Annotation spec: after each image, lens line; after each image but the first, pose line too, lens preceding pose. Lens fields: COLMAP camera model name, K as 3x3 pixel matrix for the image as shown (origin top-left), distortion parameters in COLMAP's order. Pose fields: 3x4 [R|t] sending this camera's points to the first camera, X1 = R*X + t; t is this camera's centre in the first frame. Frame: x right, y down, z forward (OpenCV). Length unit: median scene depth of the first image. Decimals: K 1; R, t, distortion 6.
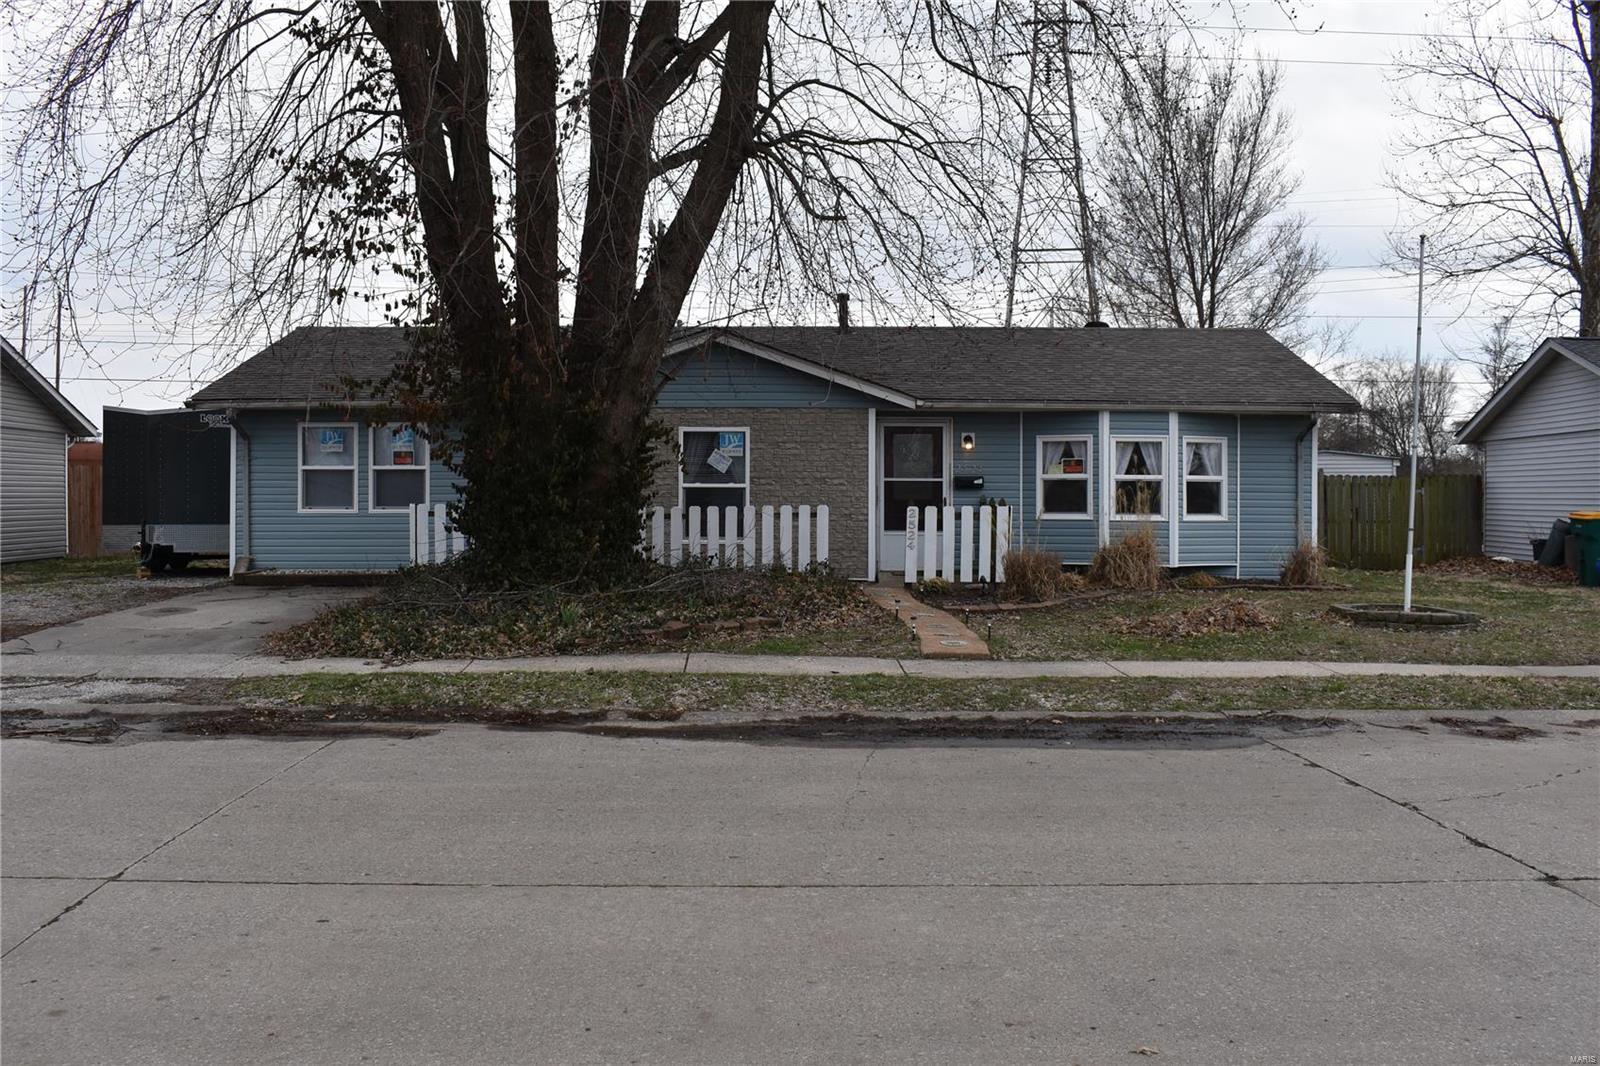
lens RADIAL K [[1130.7, 0, 862.7], [0, 1130.7, 532.7], [0, 0, 1]] dist [-0.004297, -0.001133]
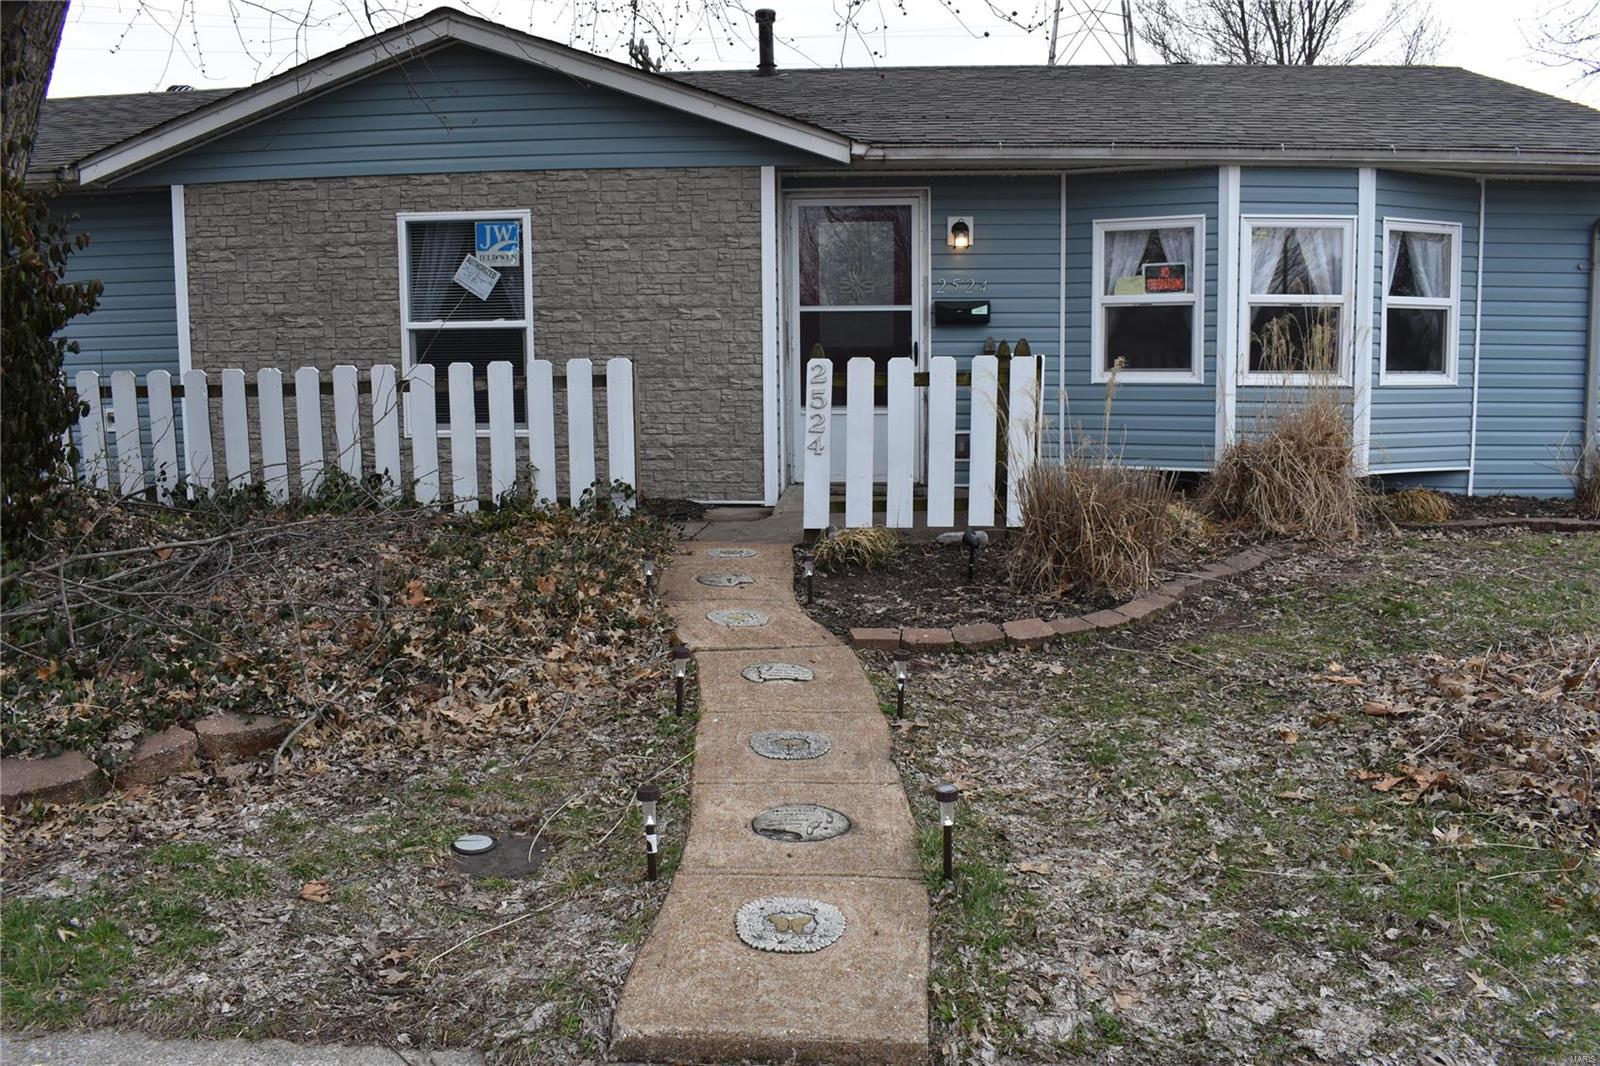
lens RADIAL K [[1236.5, 0, 800.0], [0, 1236.5, 533.0], [0, 0, 1]] dist [-0.078767, 0.002537]
pose [[0.997964, -0.002245, -0.063744, 0.057171], [0.009456, 0.993544, 0.113052, -0.008729], [0.063079, -0.113424, 0.991542, 0.433615]]
